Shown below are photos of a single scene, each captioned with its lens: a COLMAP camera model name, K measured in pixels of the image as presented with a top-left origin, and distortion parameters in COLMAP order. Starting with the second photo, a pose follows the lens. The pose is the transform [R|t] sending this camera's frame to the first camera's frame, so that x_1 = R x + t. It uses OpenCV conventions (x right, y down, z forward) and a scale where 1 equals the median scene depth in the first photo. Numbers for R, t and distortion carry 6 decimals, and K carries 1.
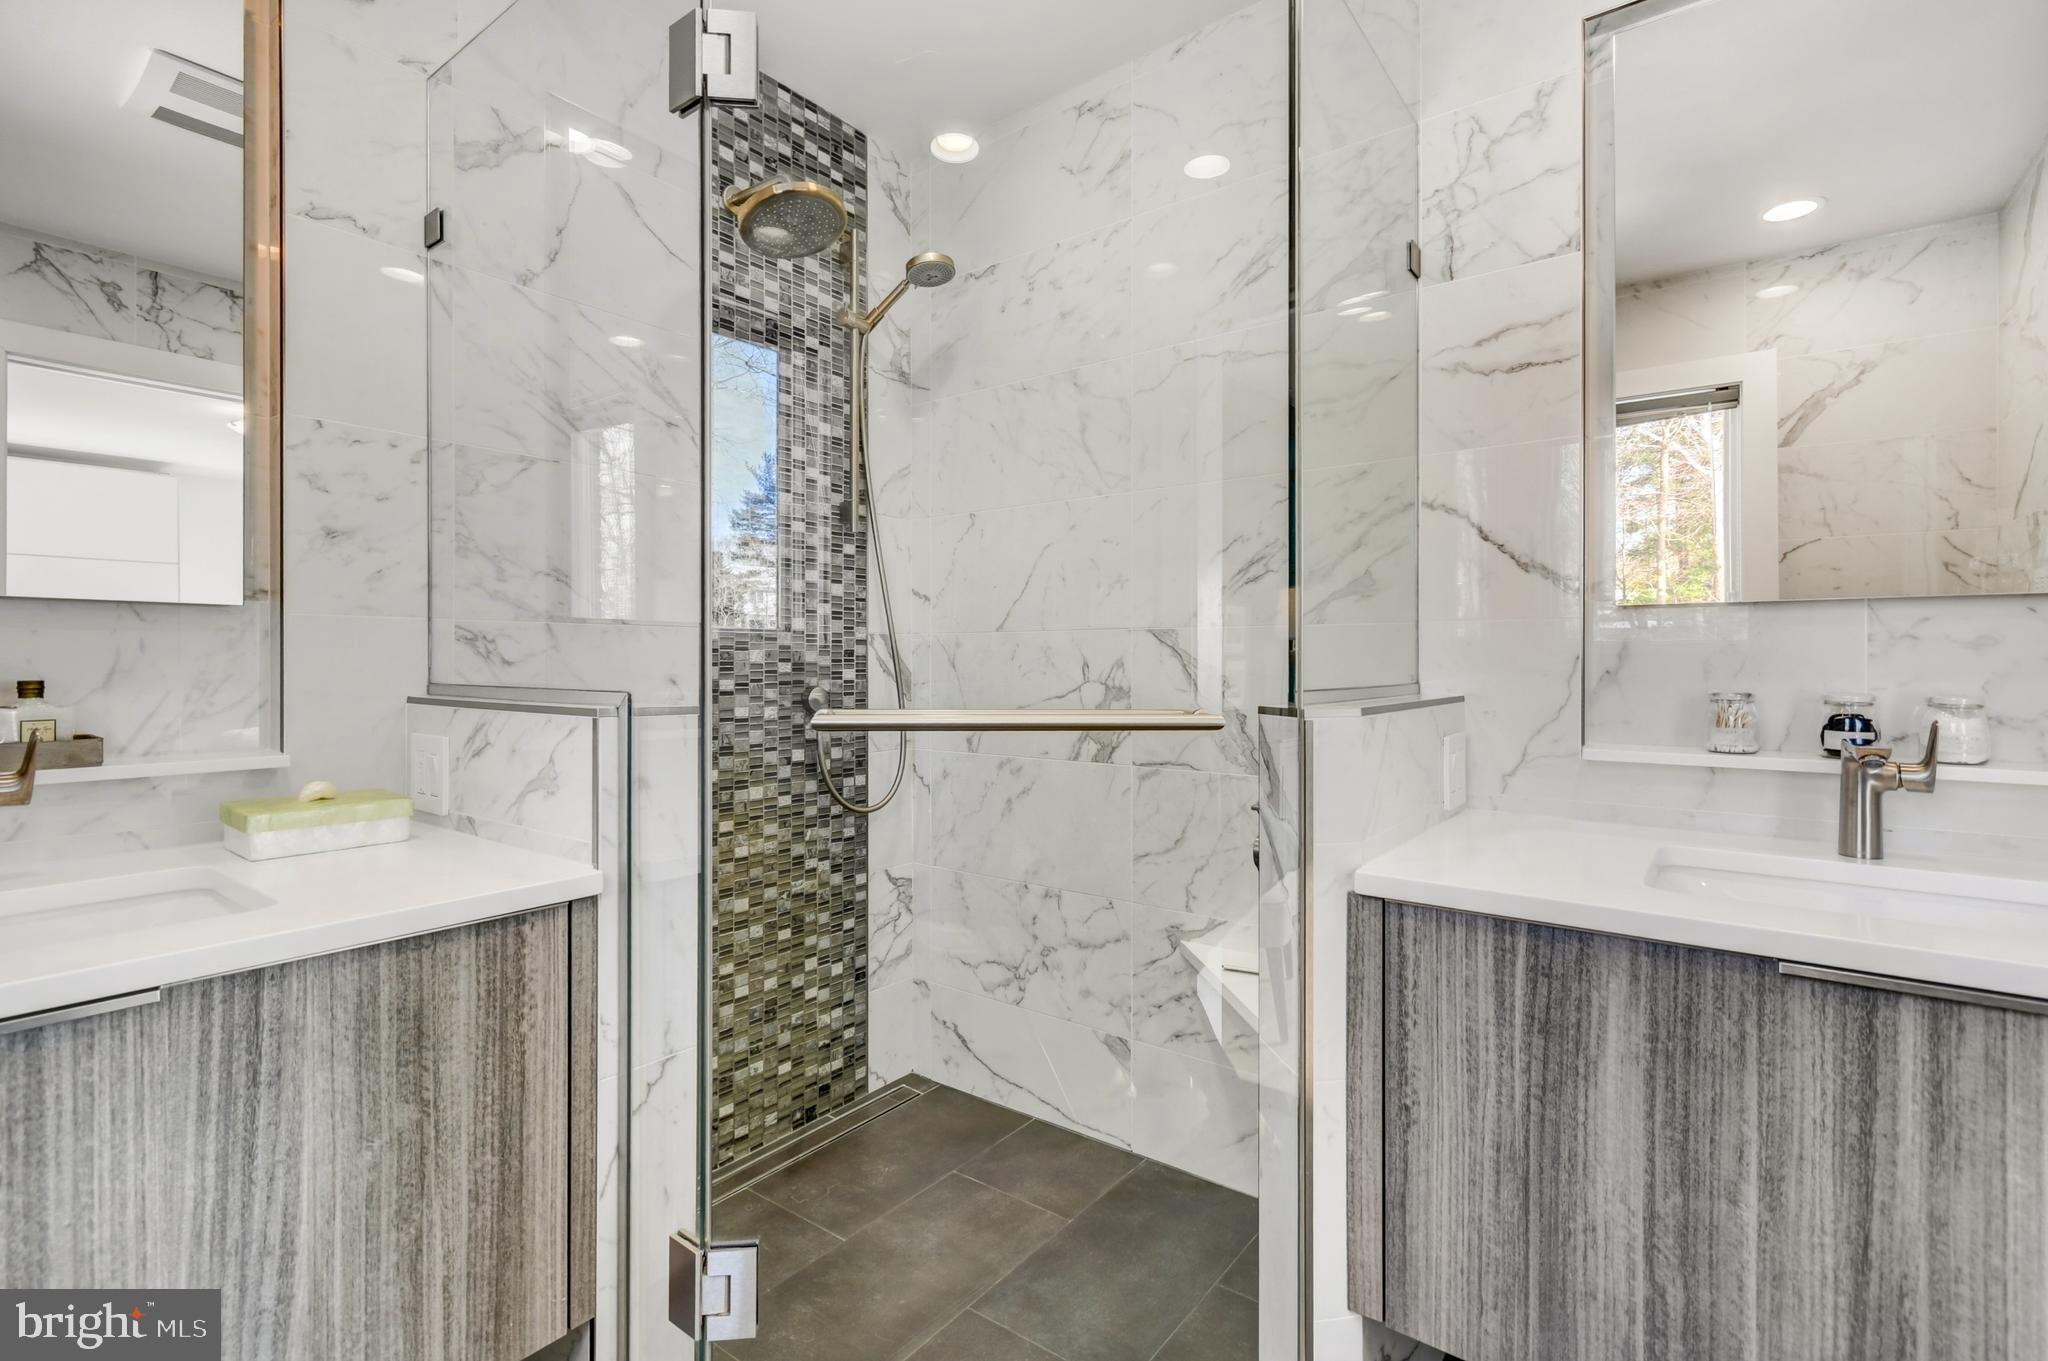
lens RADIAL K [[935.3, 0, 1022.8], [0, 935.3, 704.6], [0, 0, 1]] dist [0.001949, -0.000926]
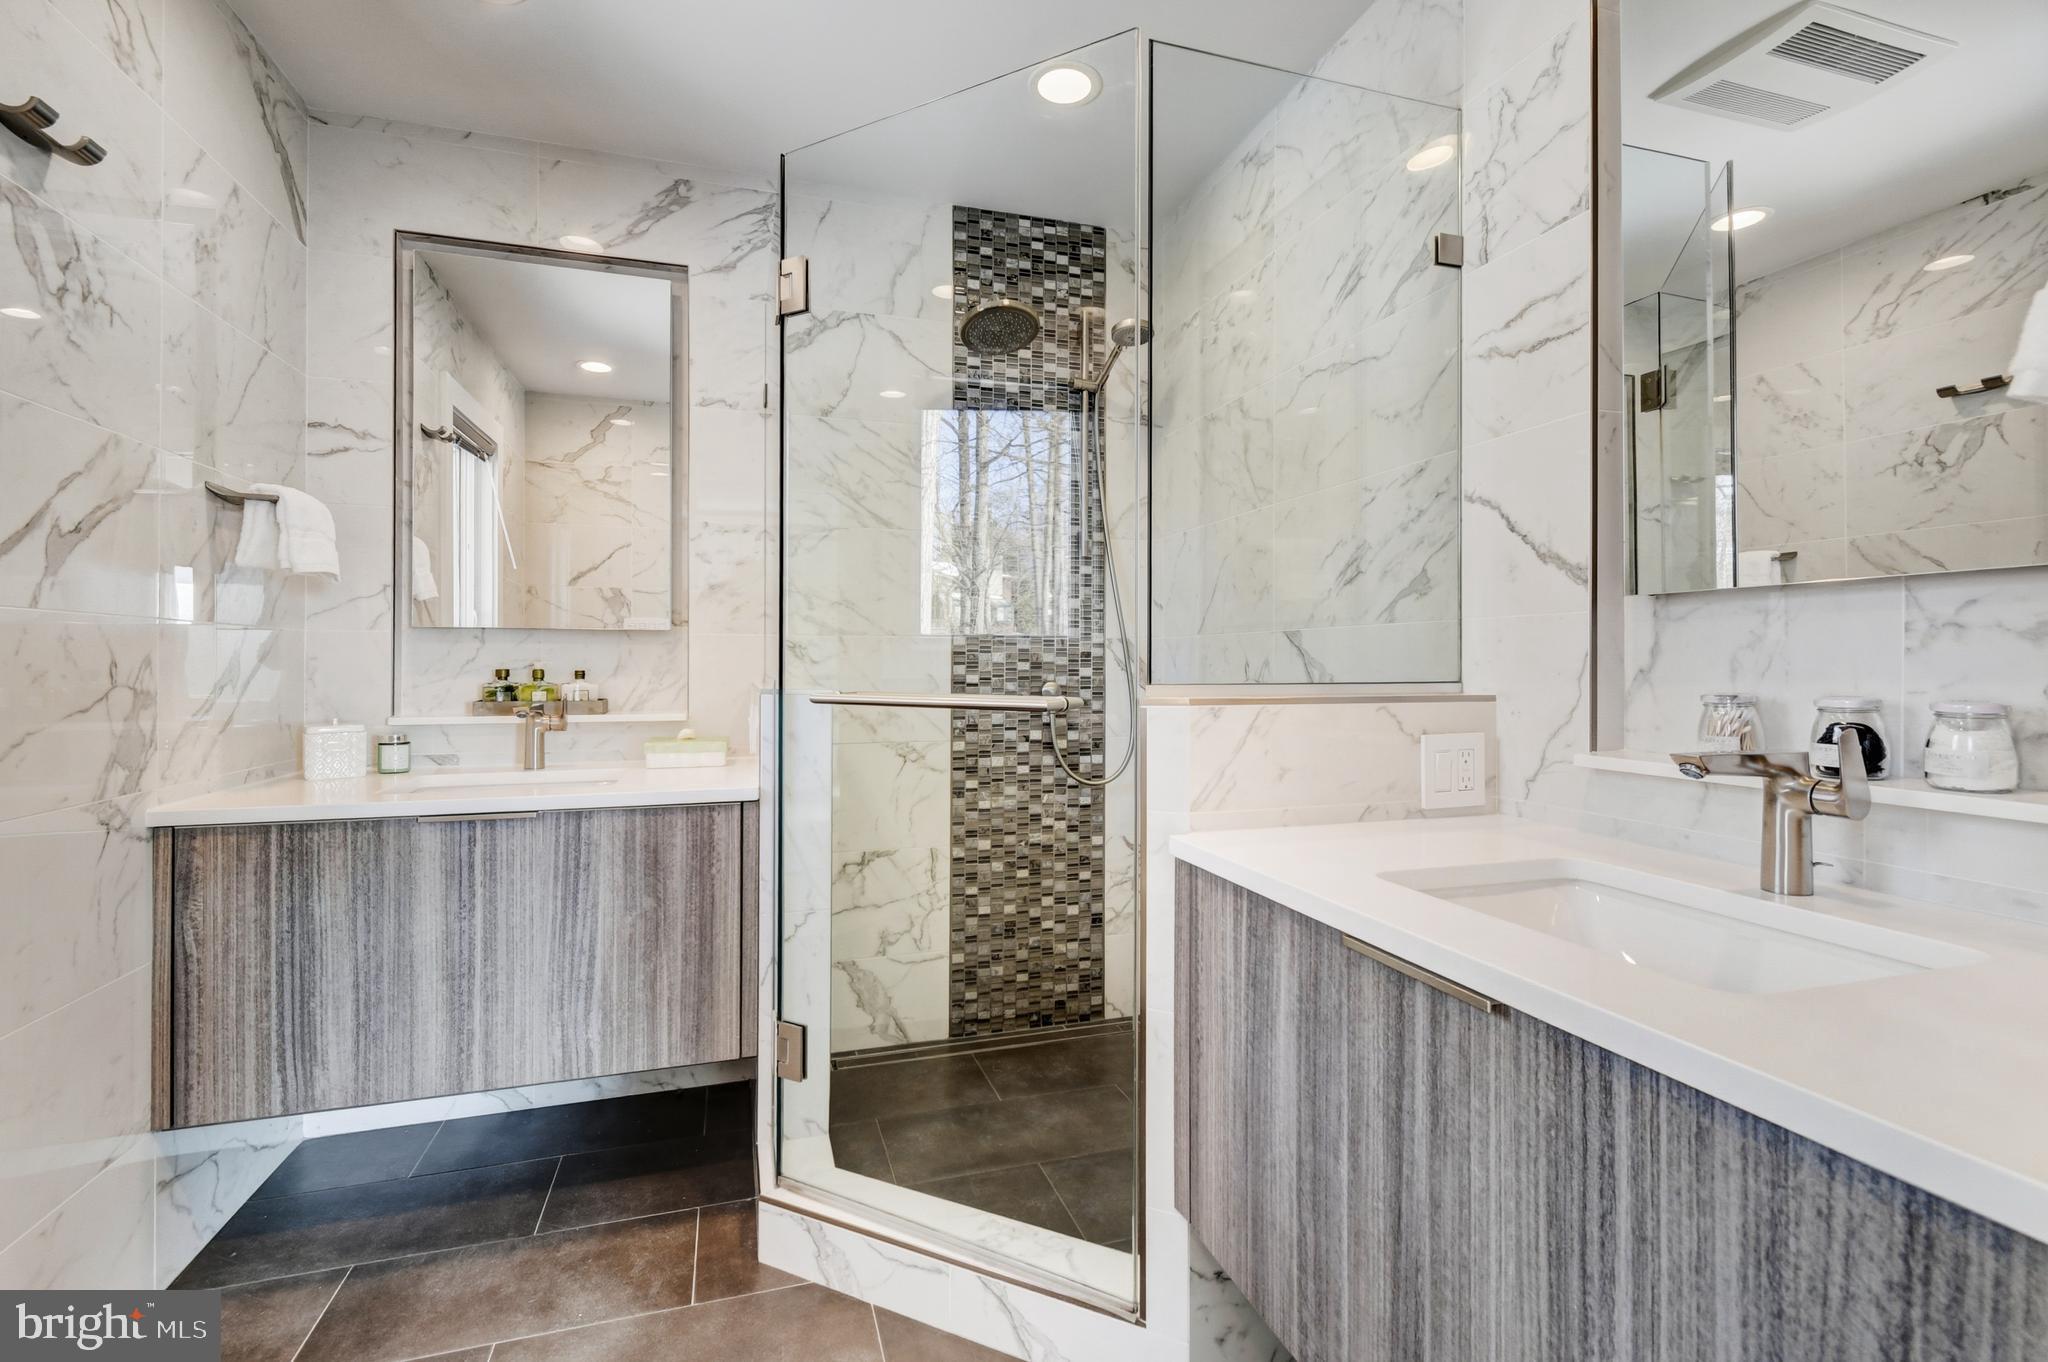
lens RADIAL K [[921.3, 0, 1030.5], [0, 921.3, 712.5], [0, 0, 1]] dist [0.001250, -0.000129]
pose [[0.818222, 0.030291, -0.574104, 0.597401], [-0.026573, 0.999536, 0.014867, 0.006464], [0.574288, 0.003091, 0.818648, -0.041572]]
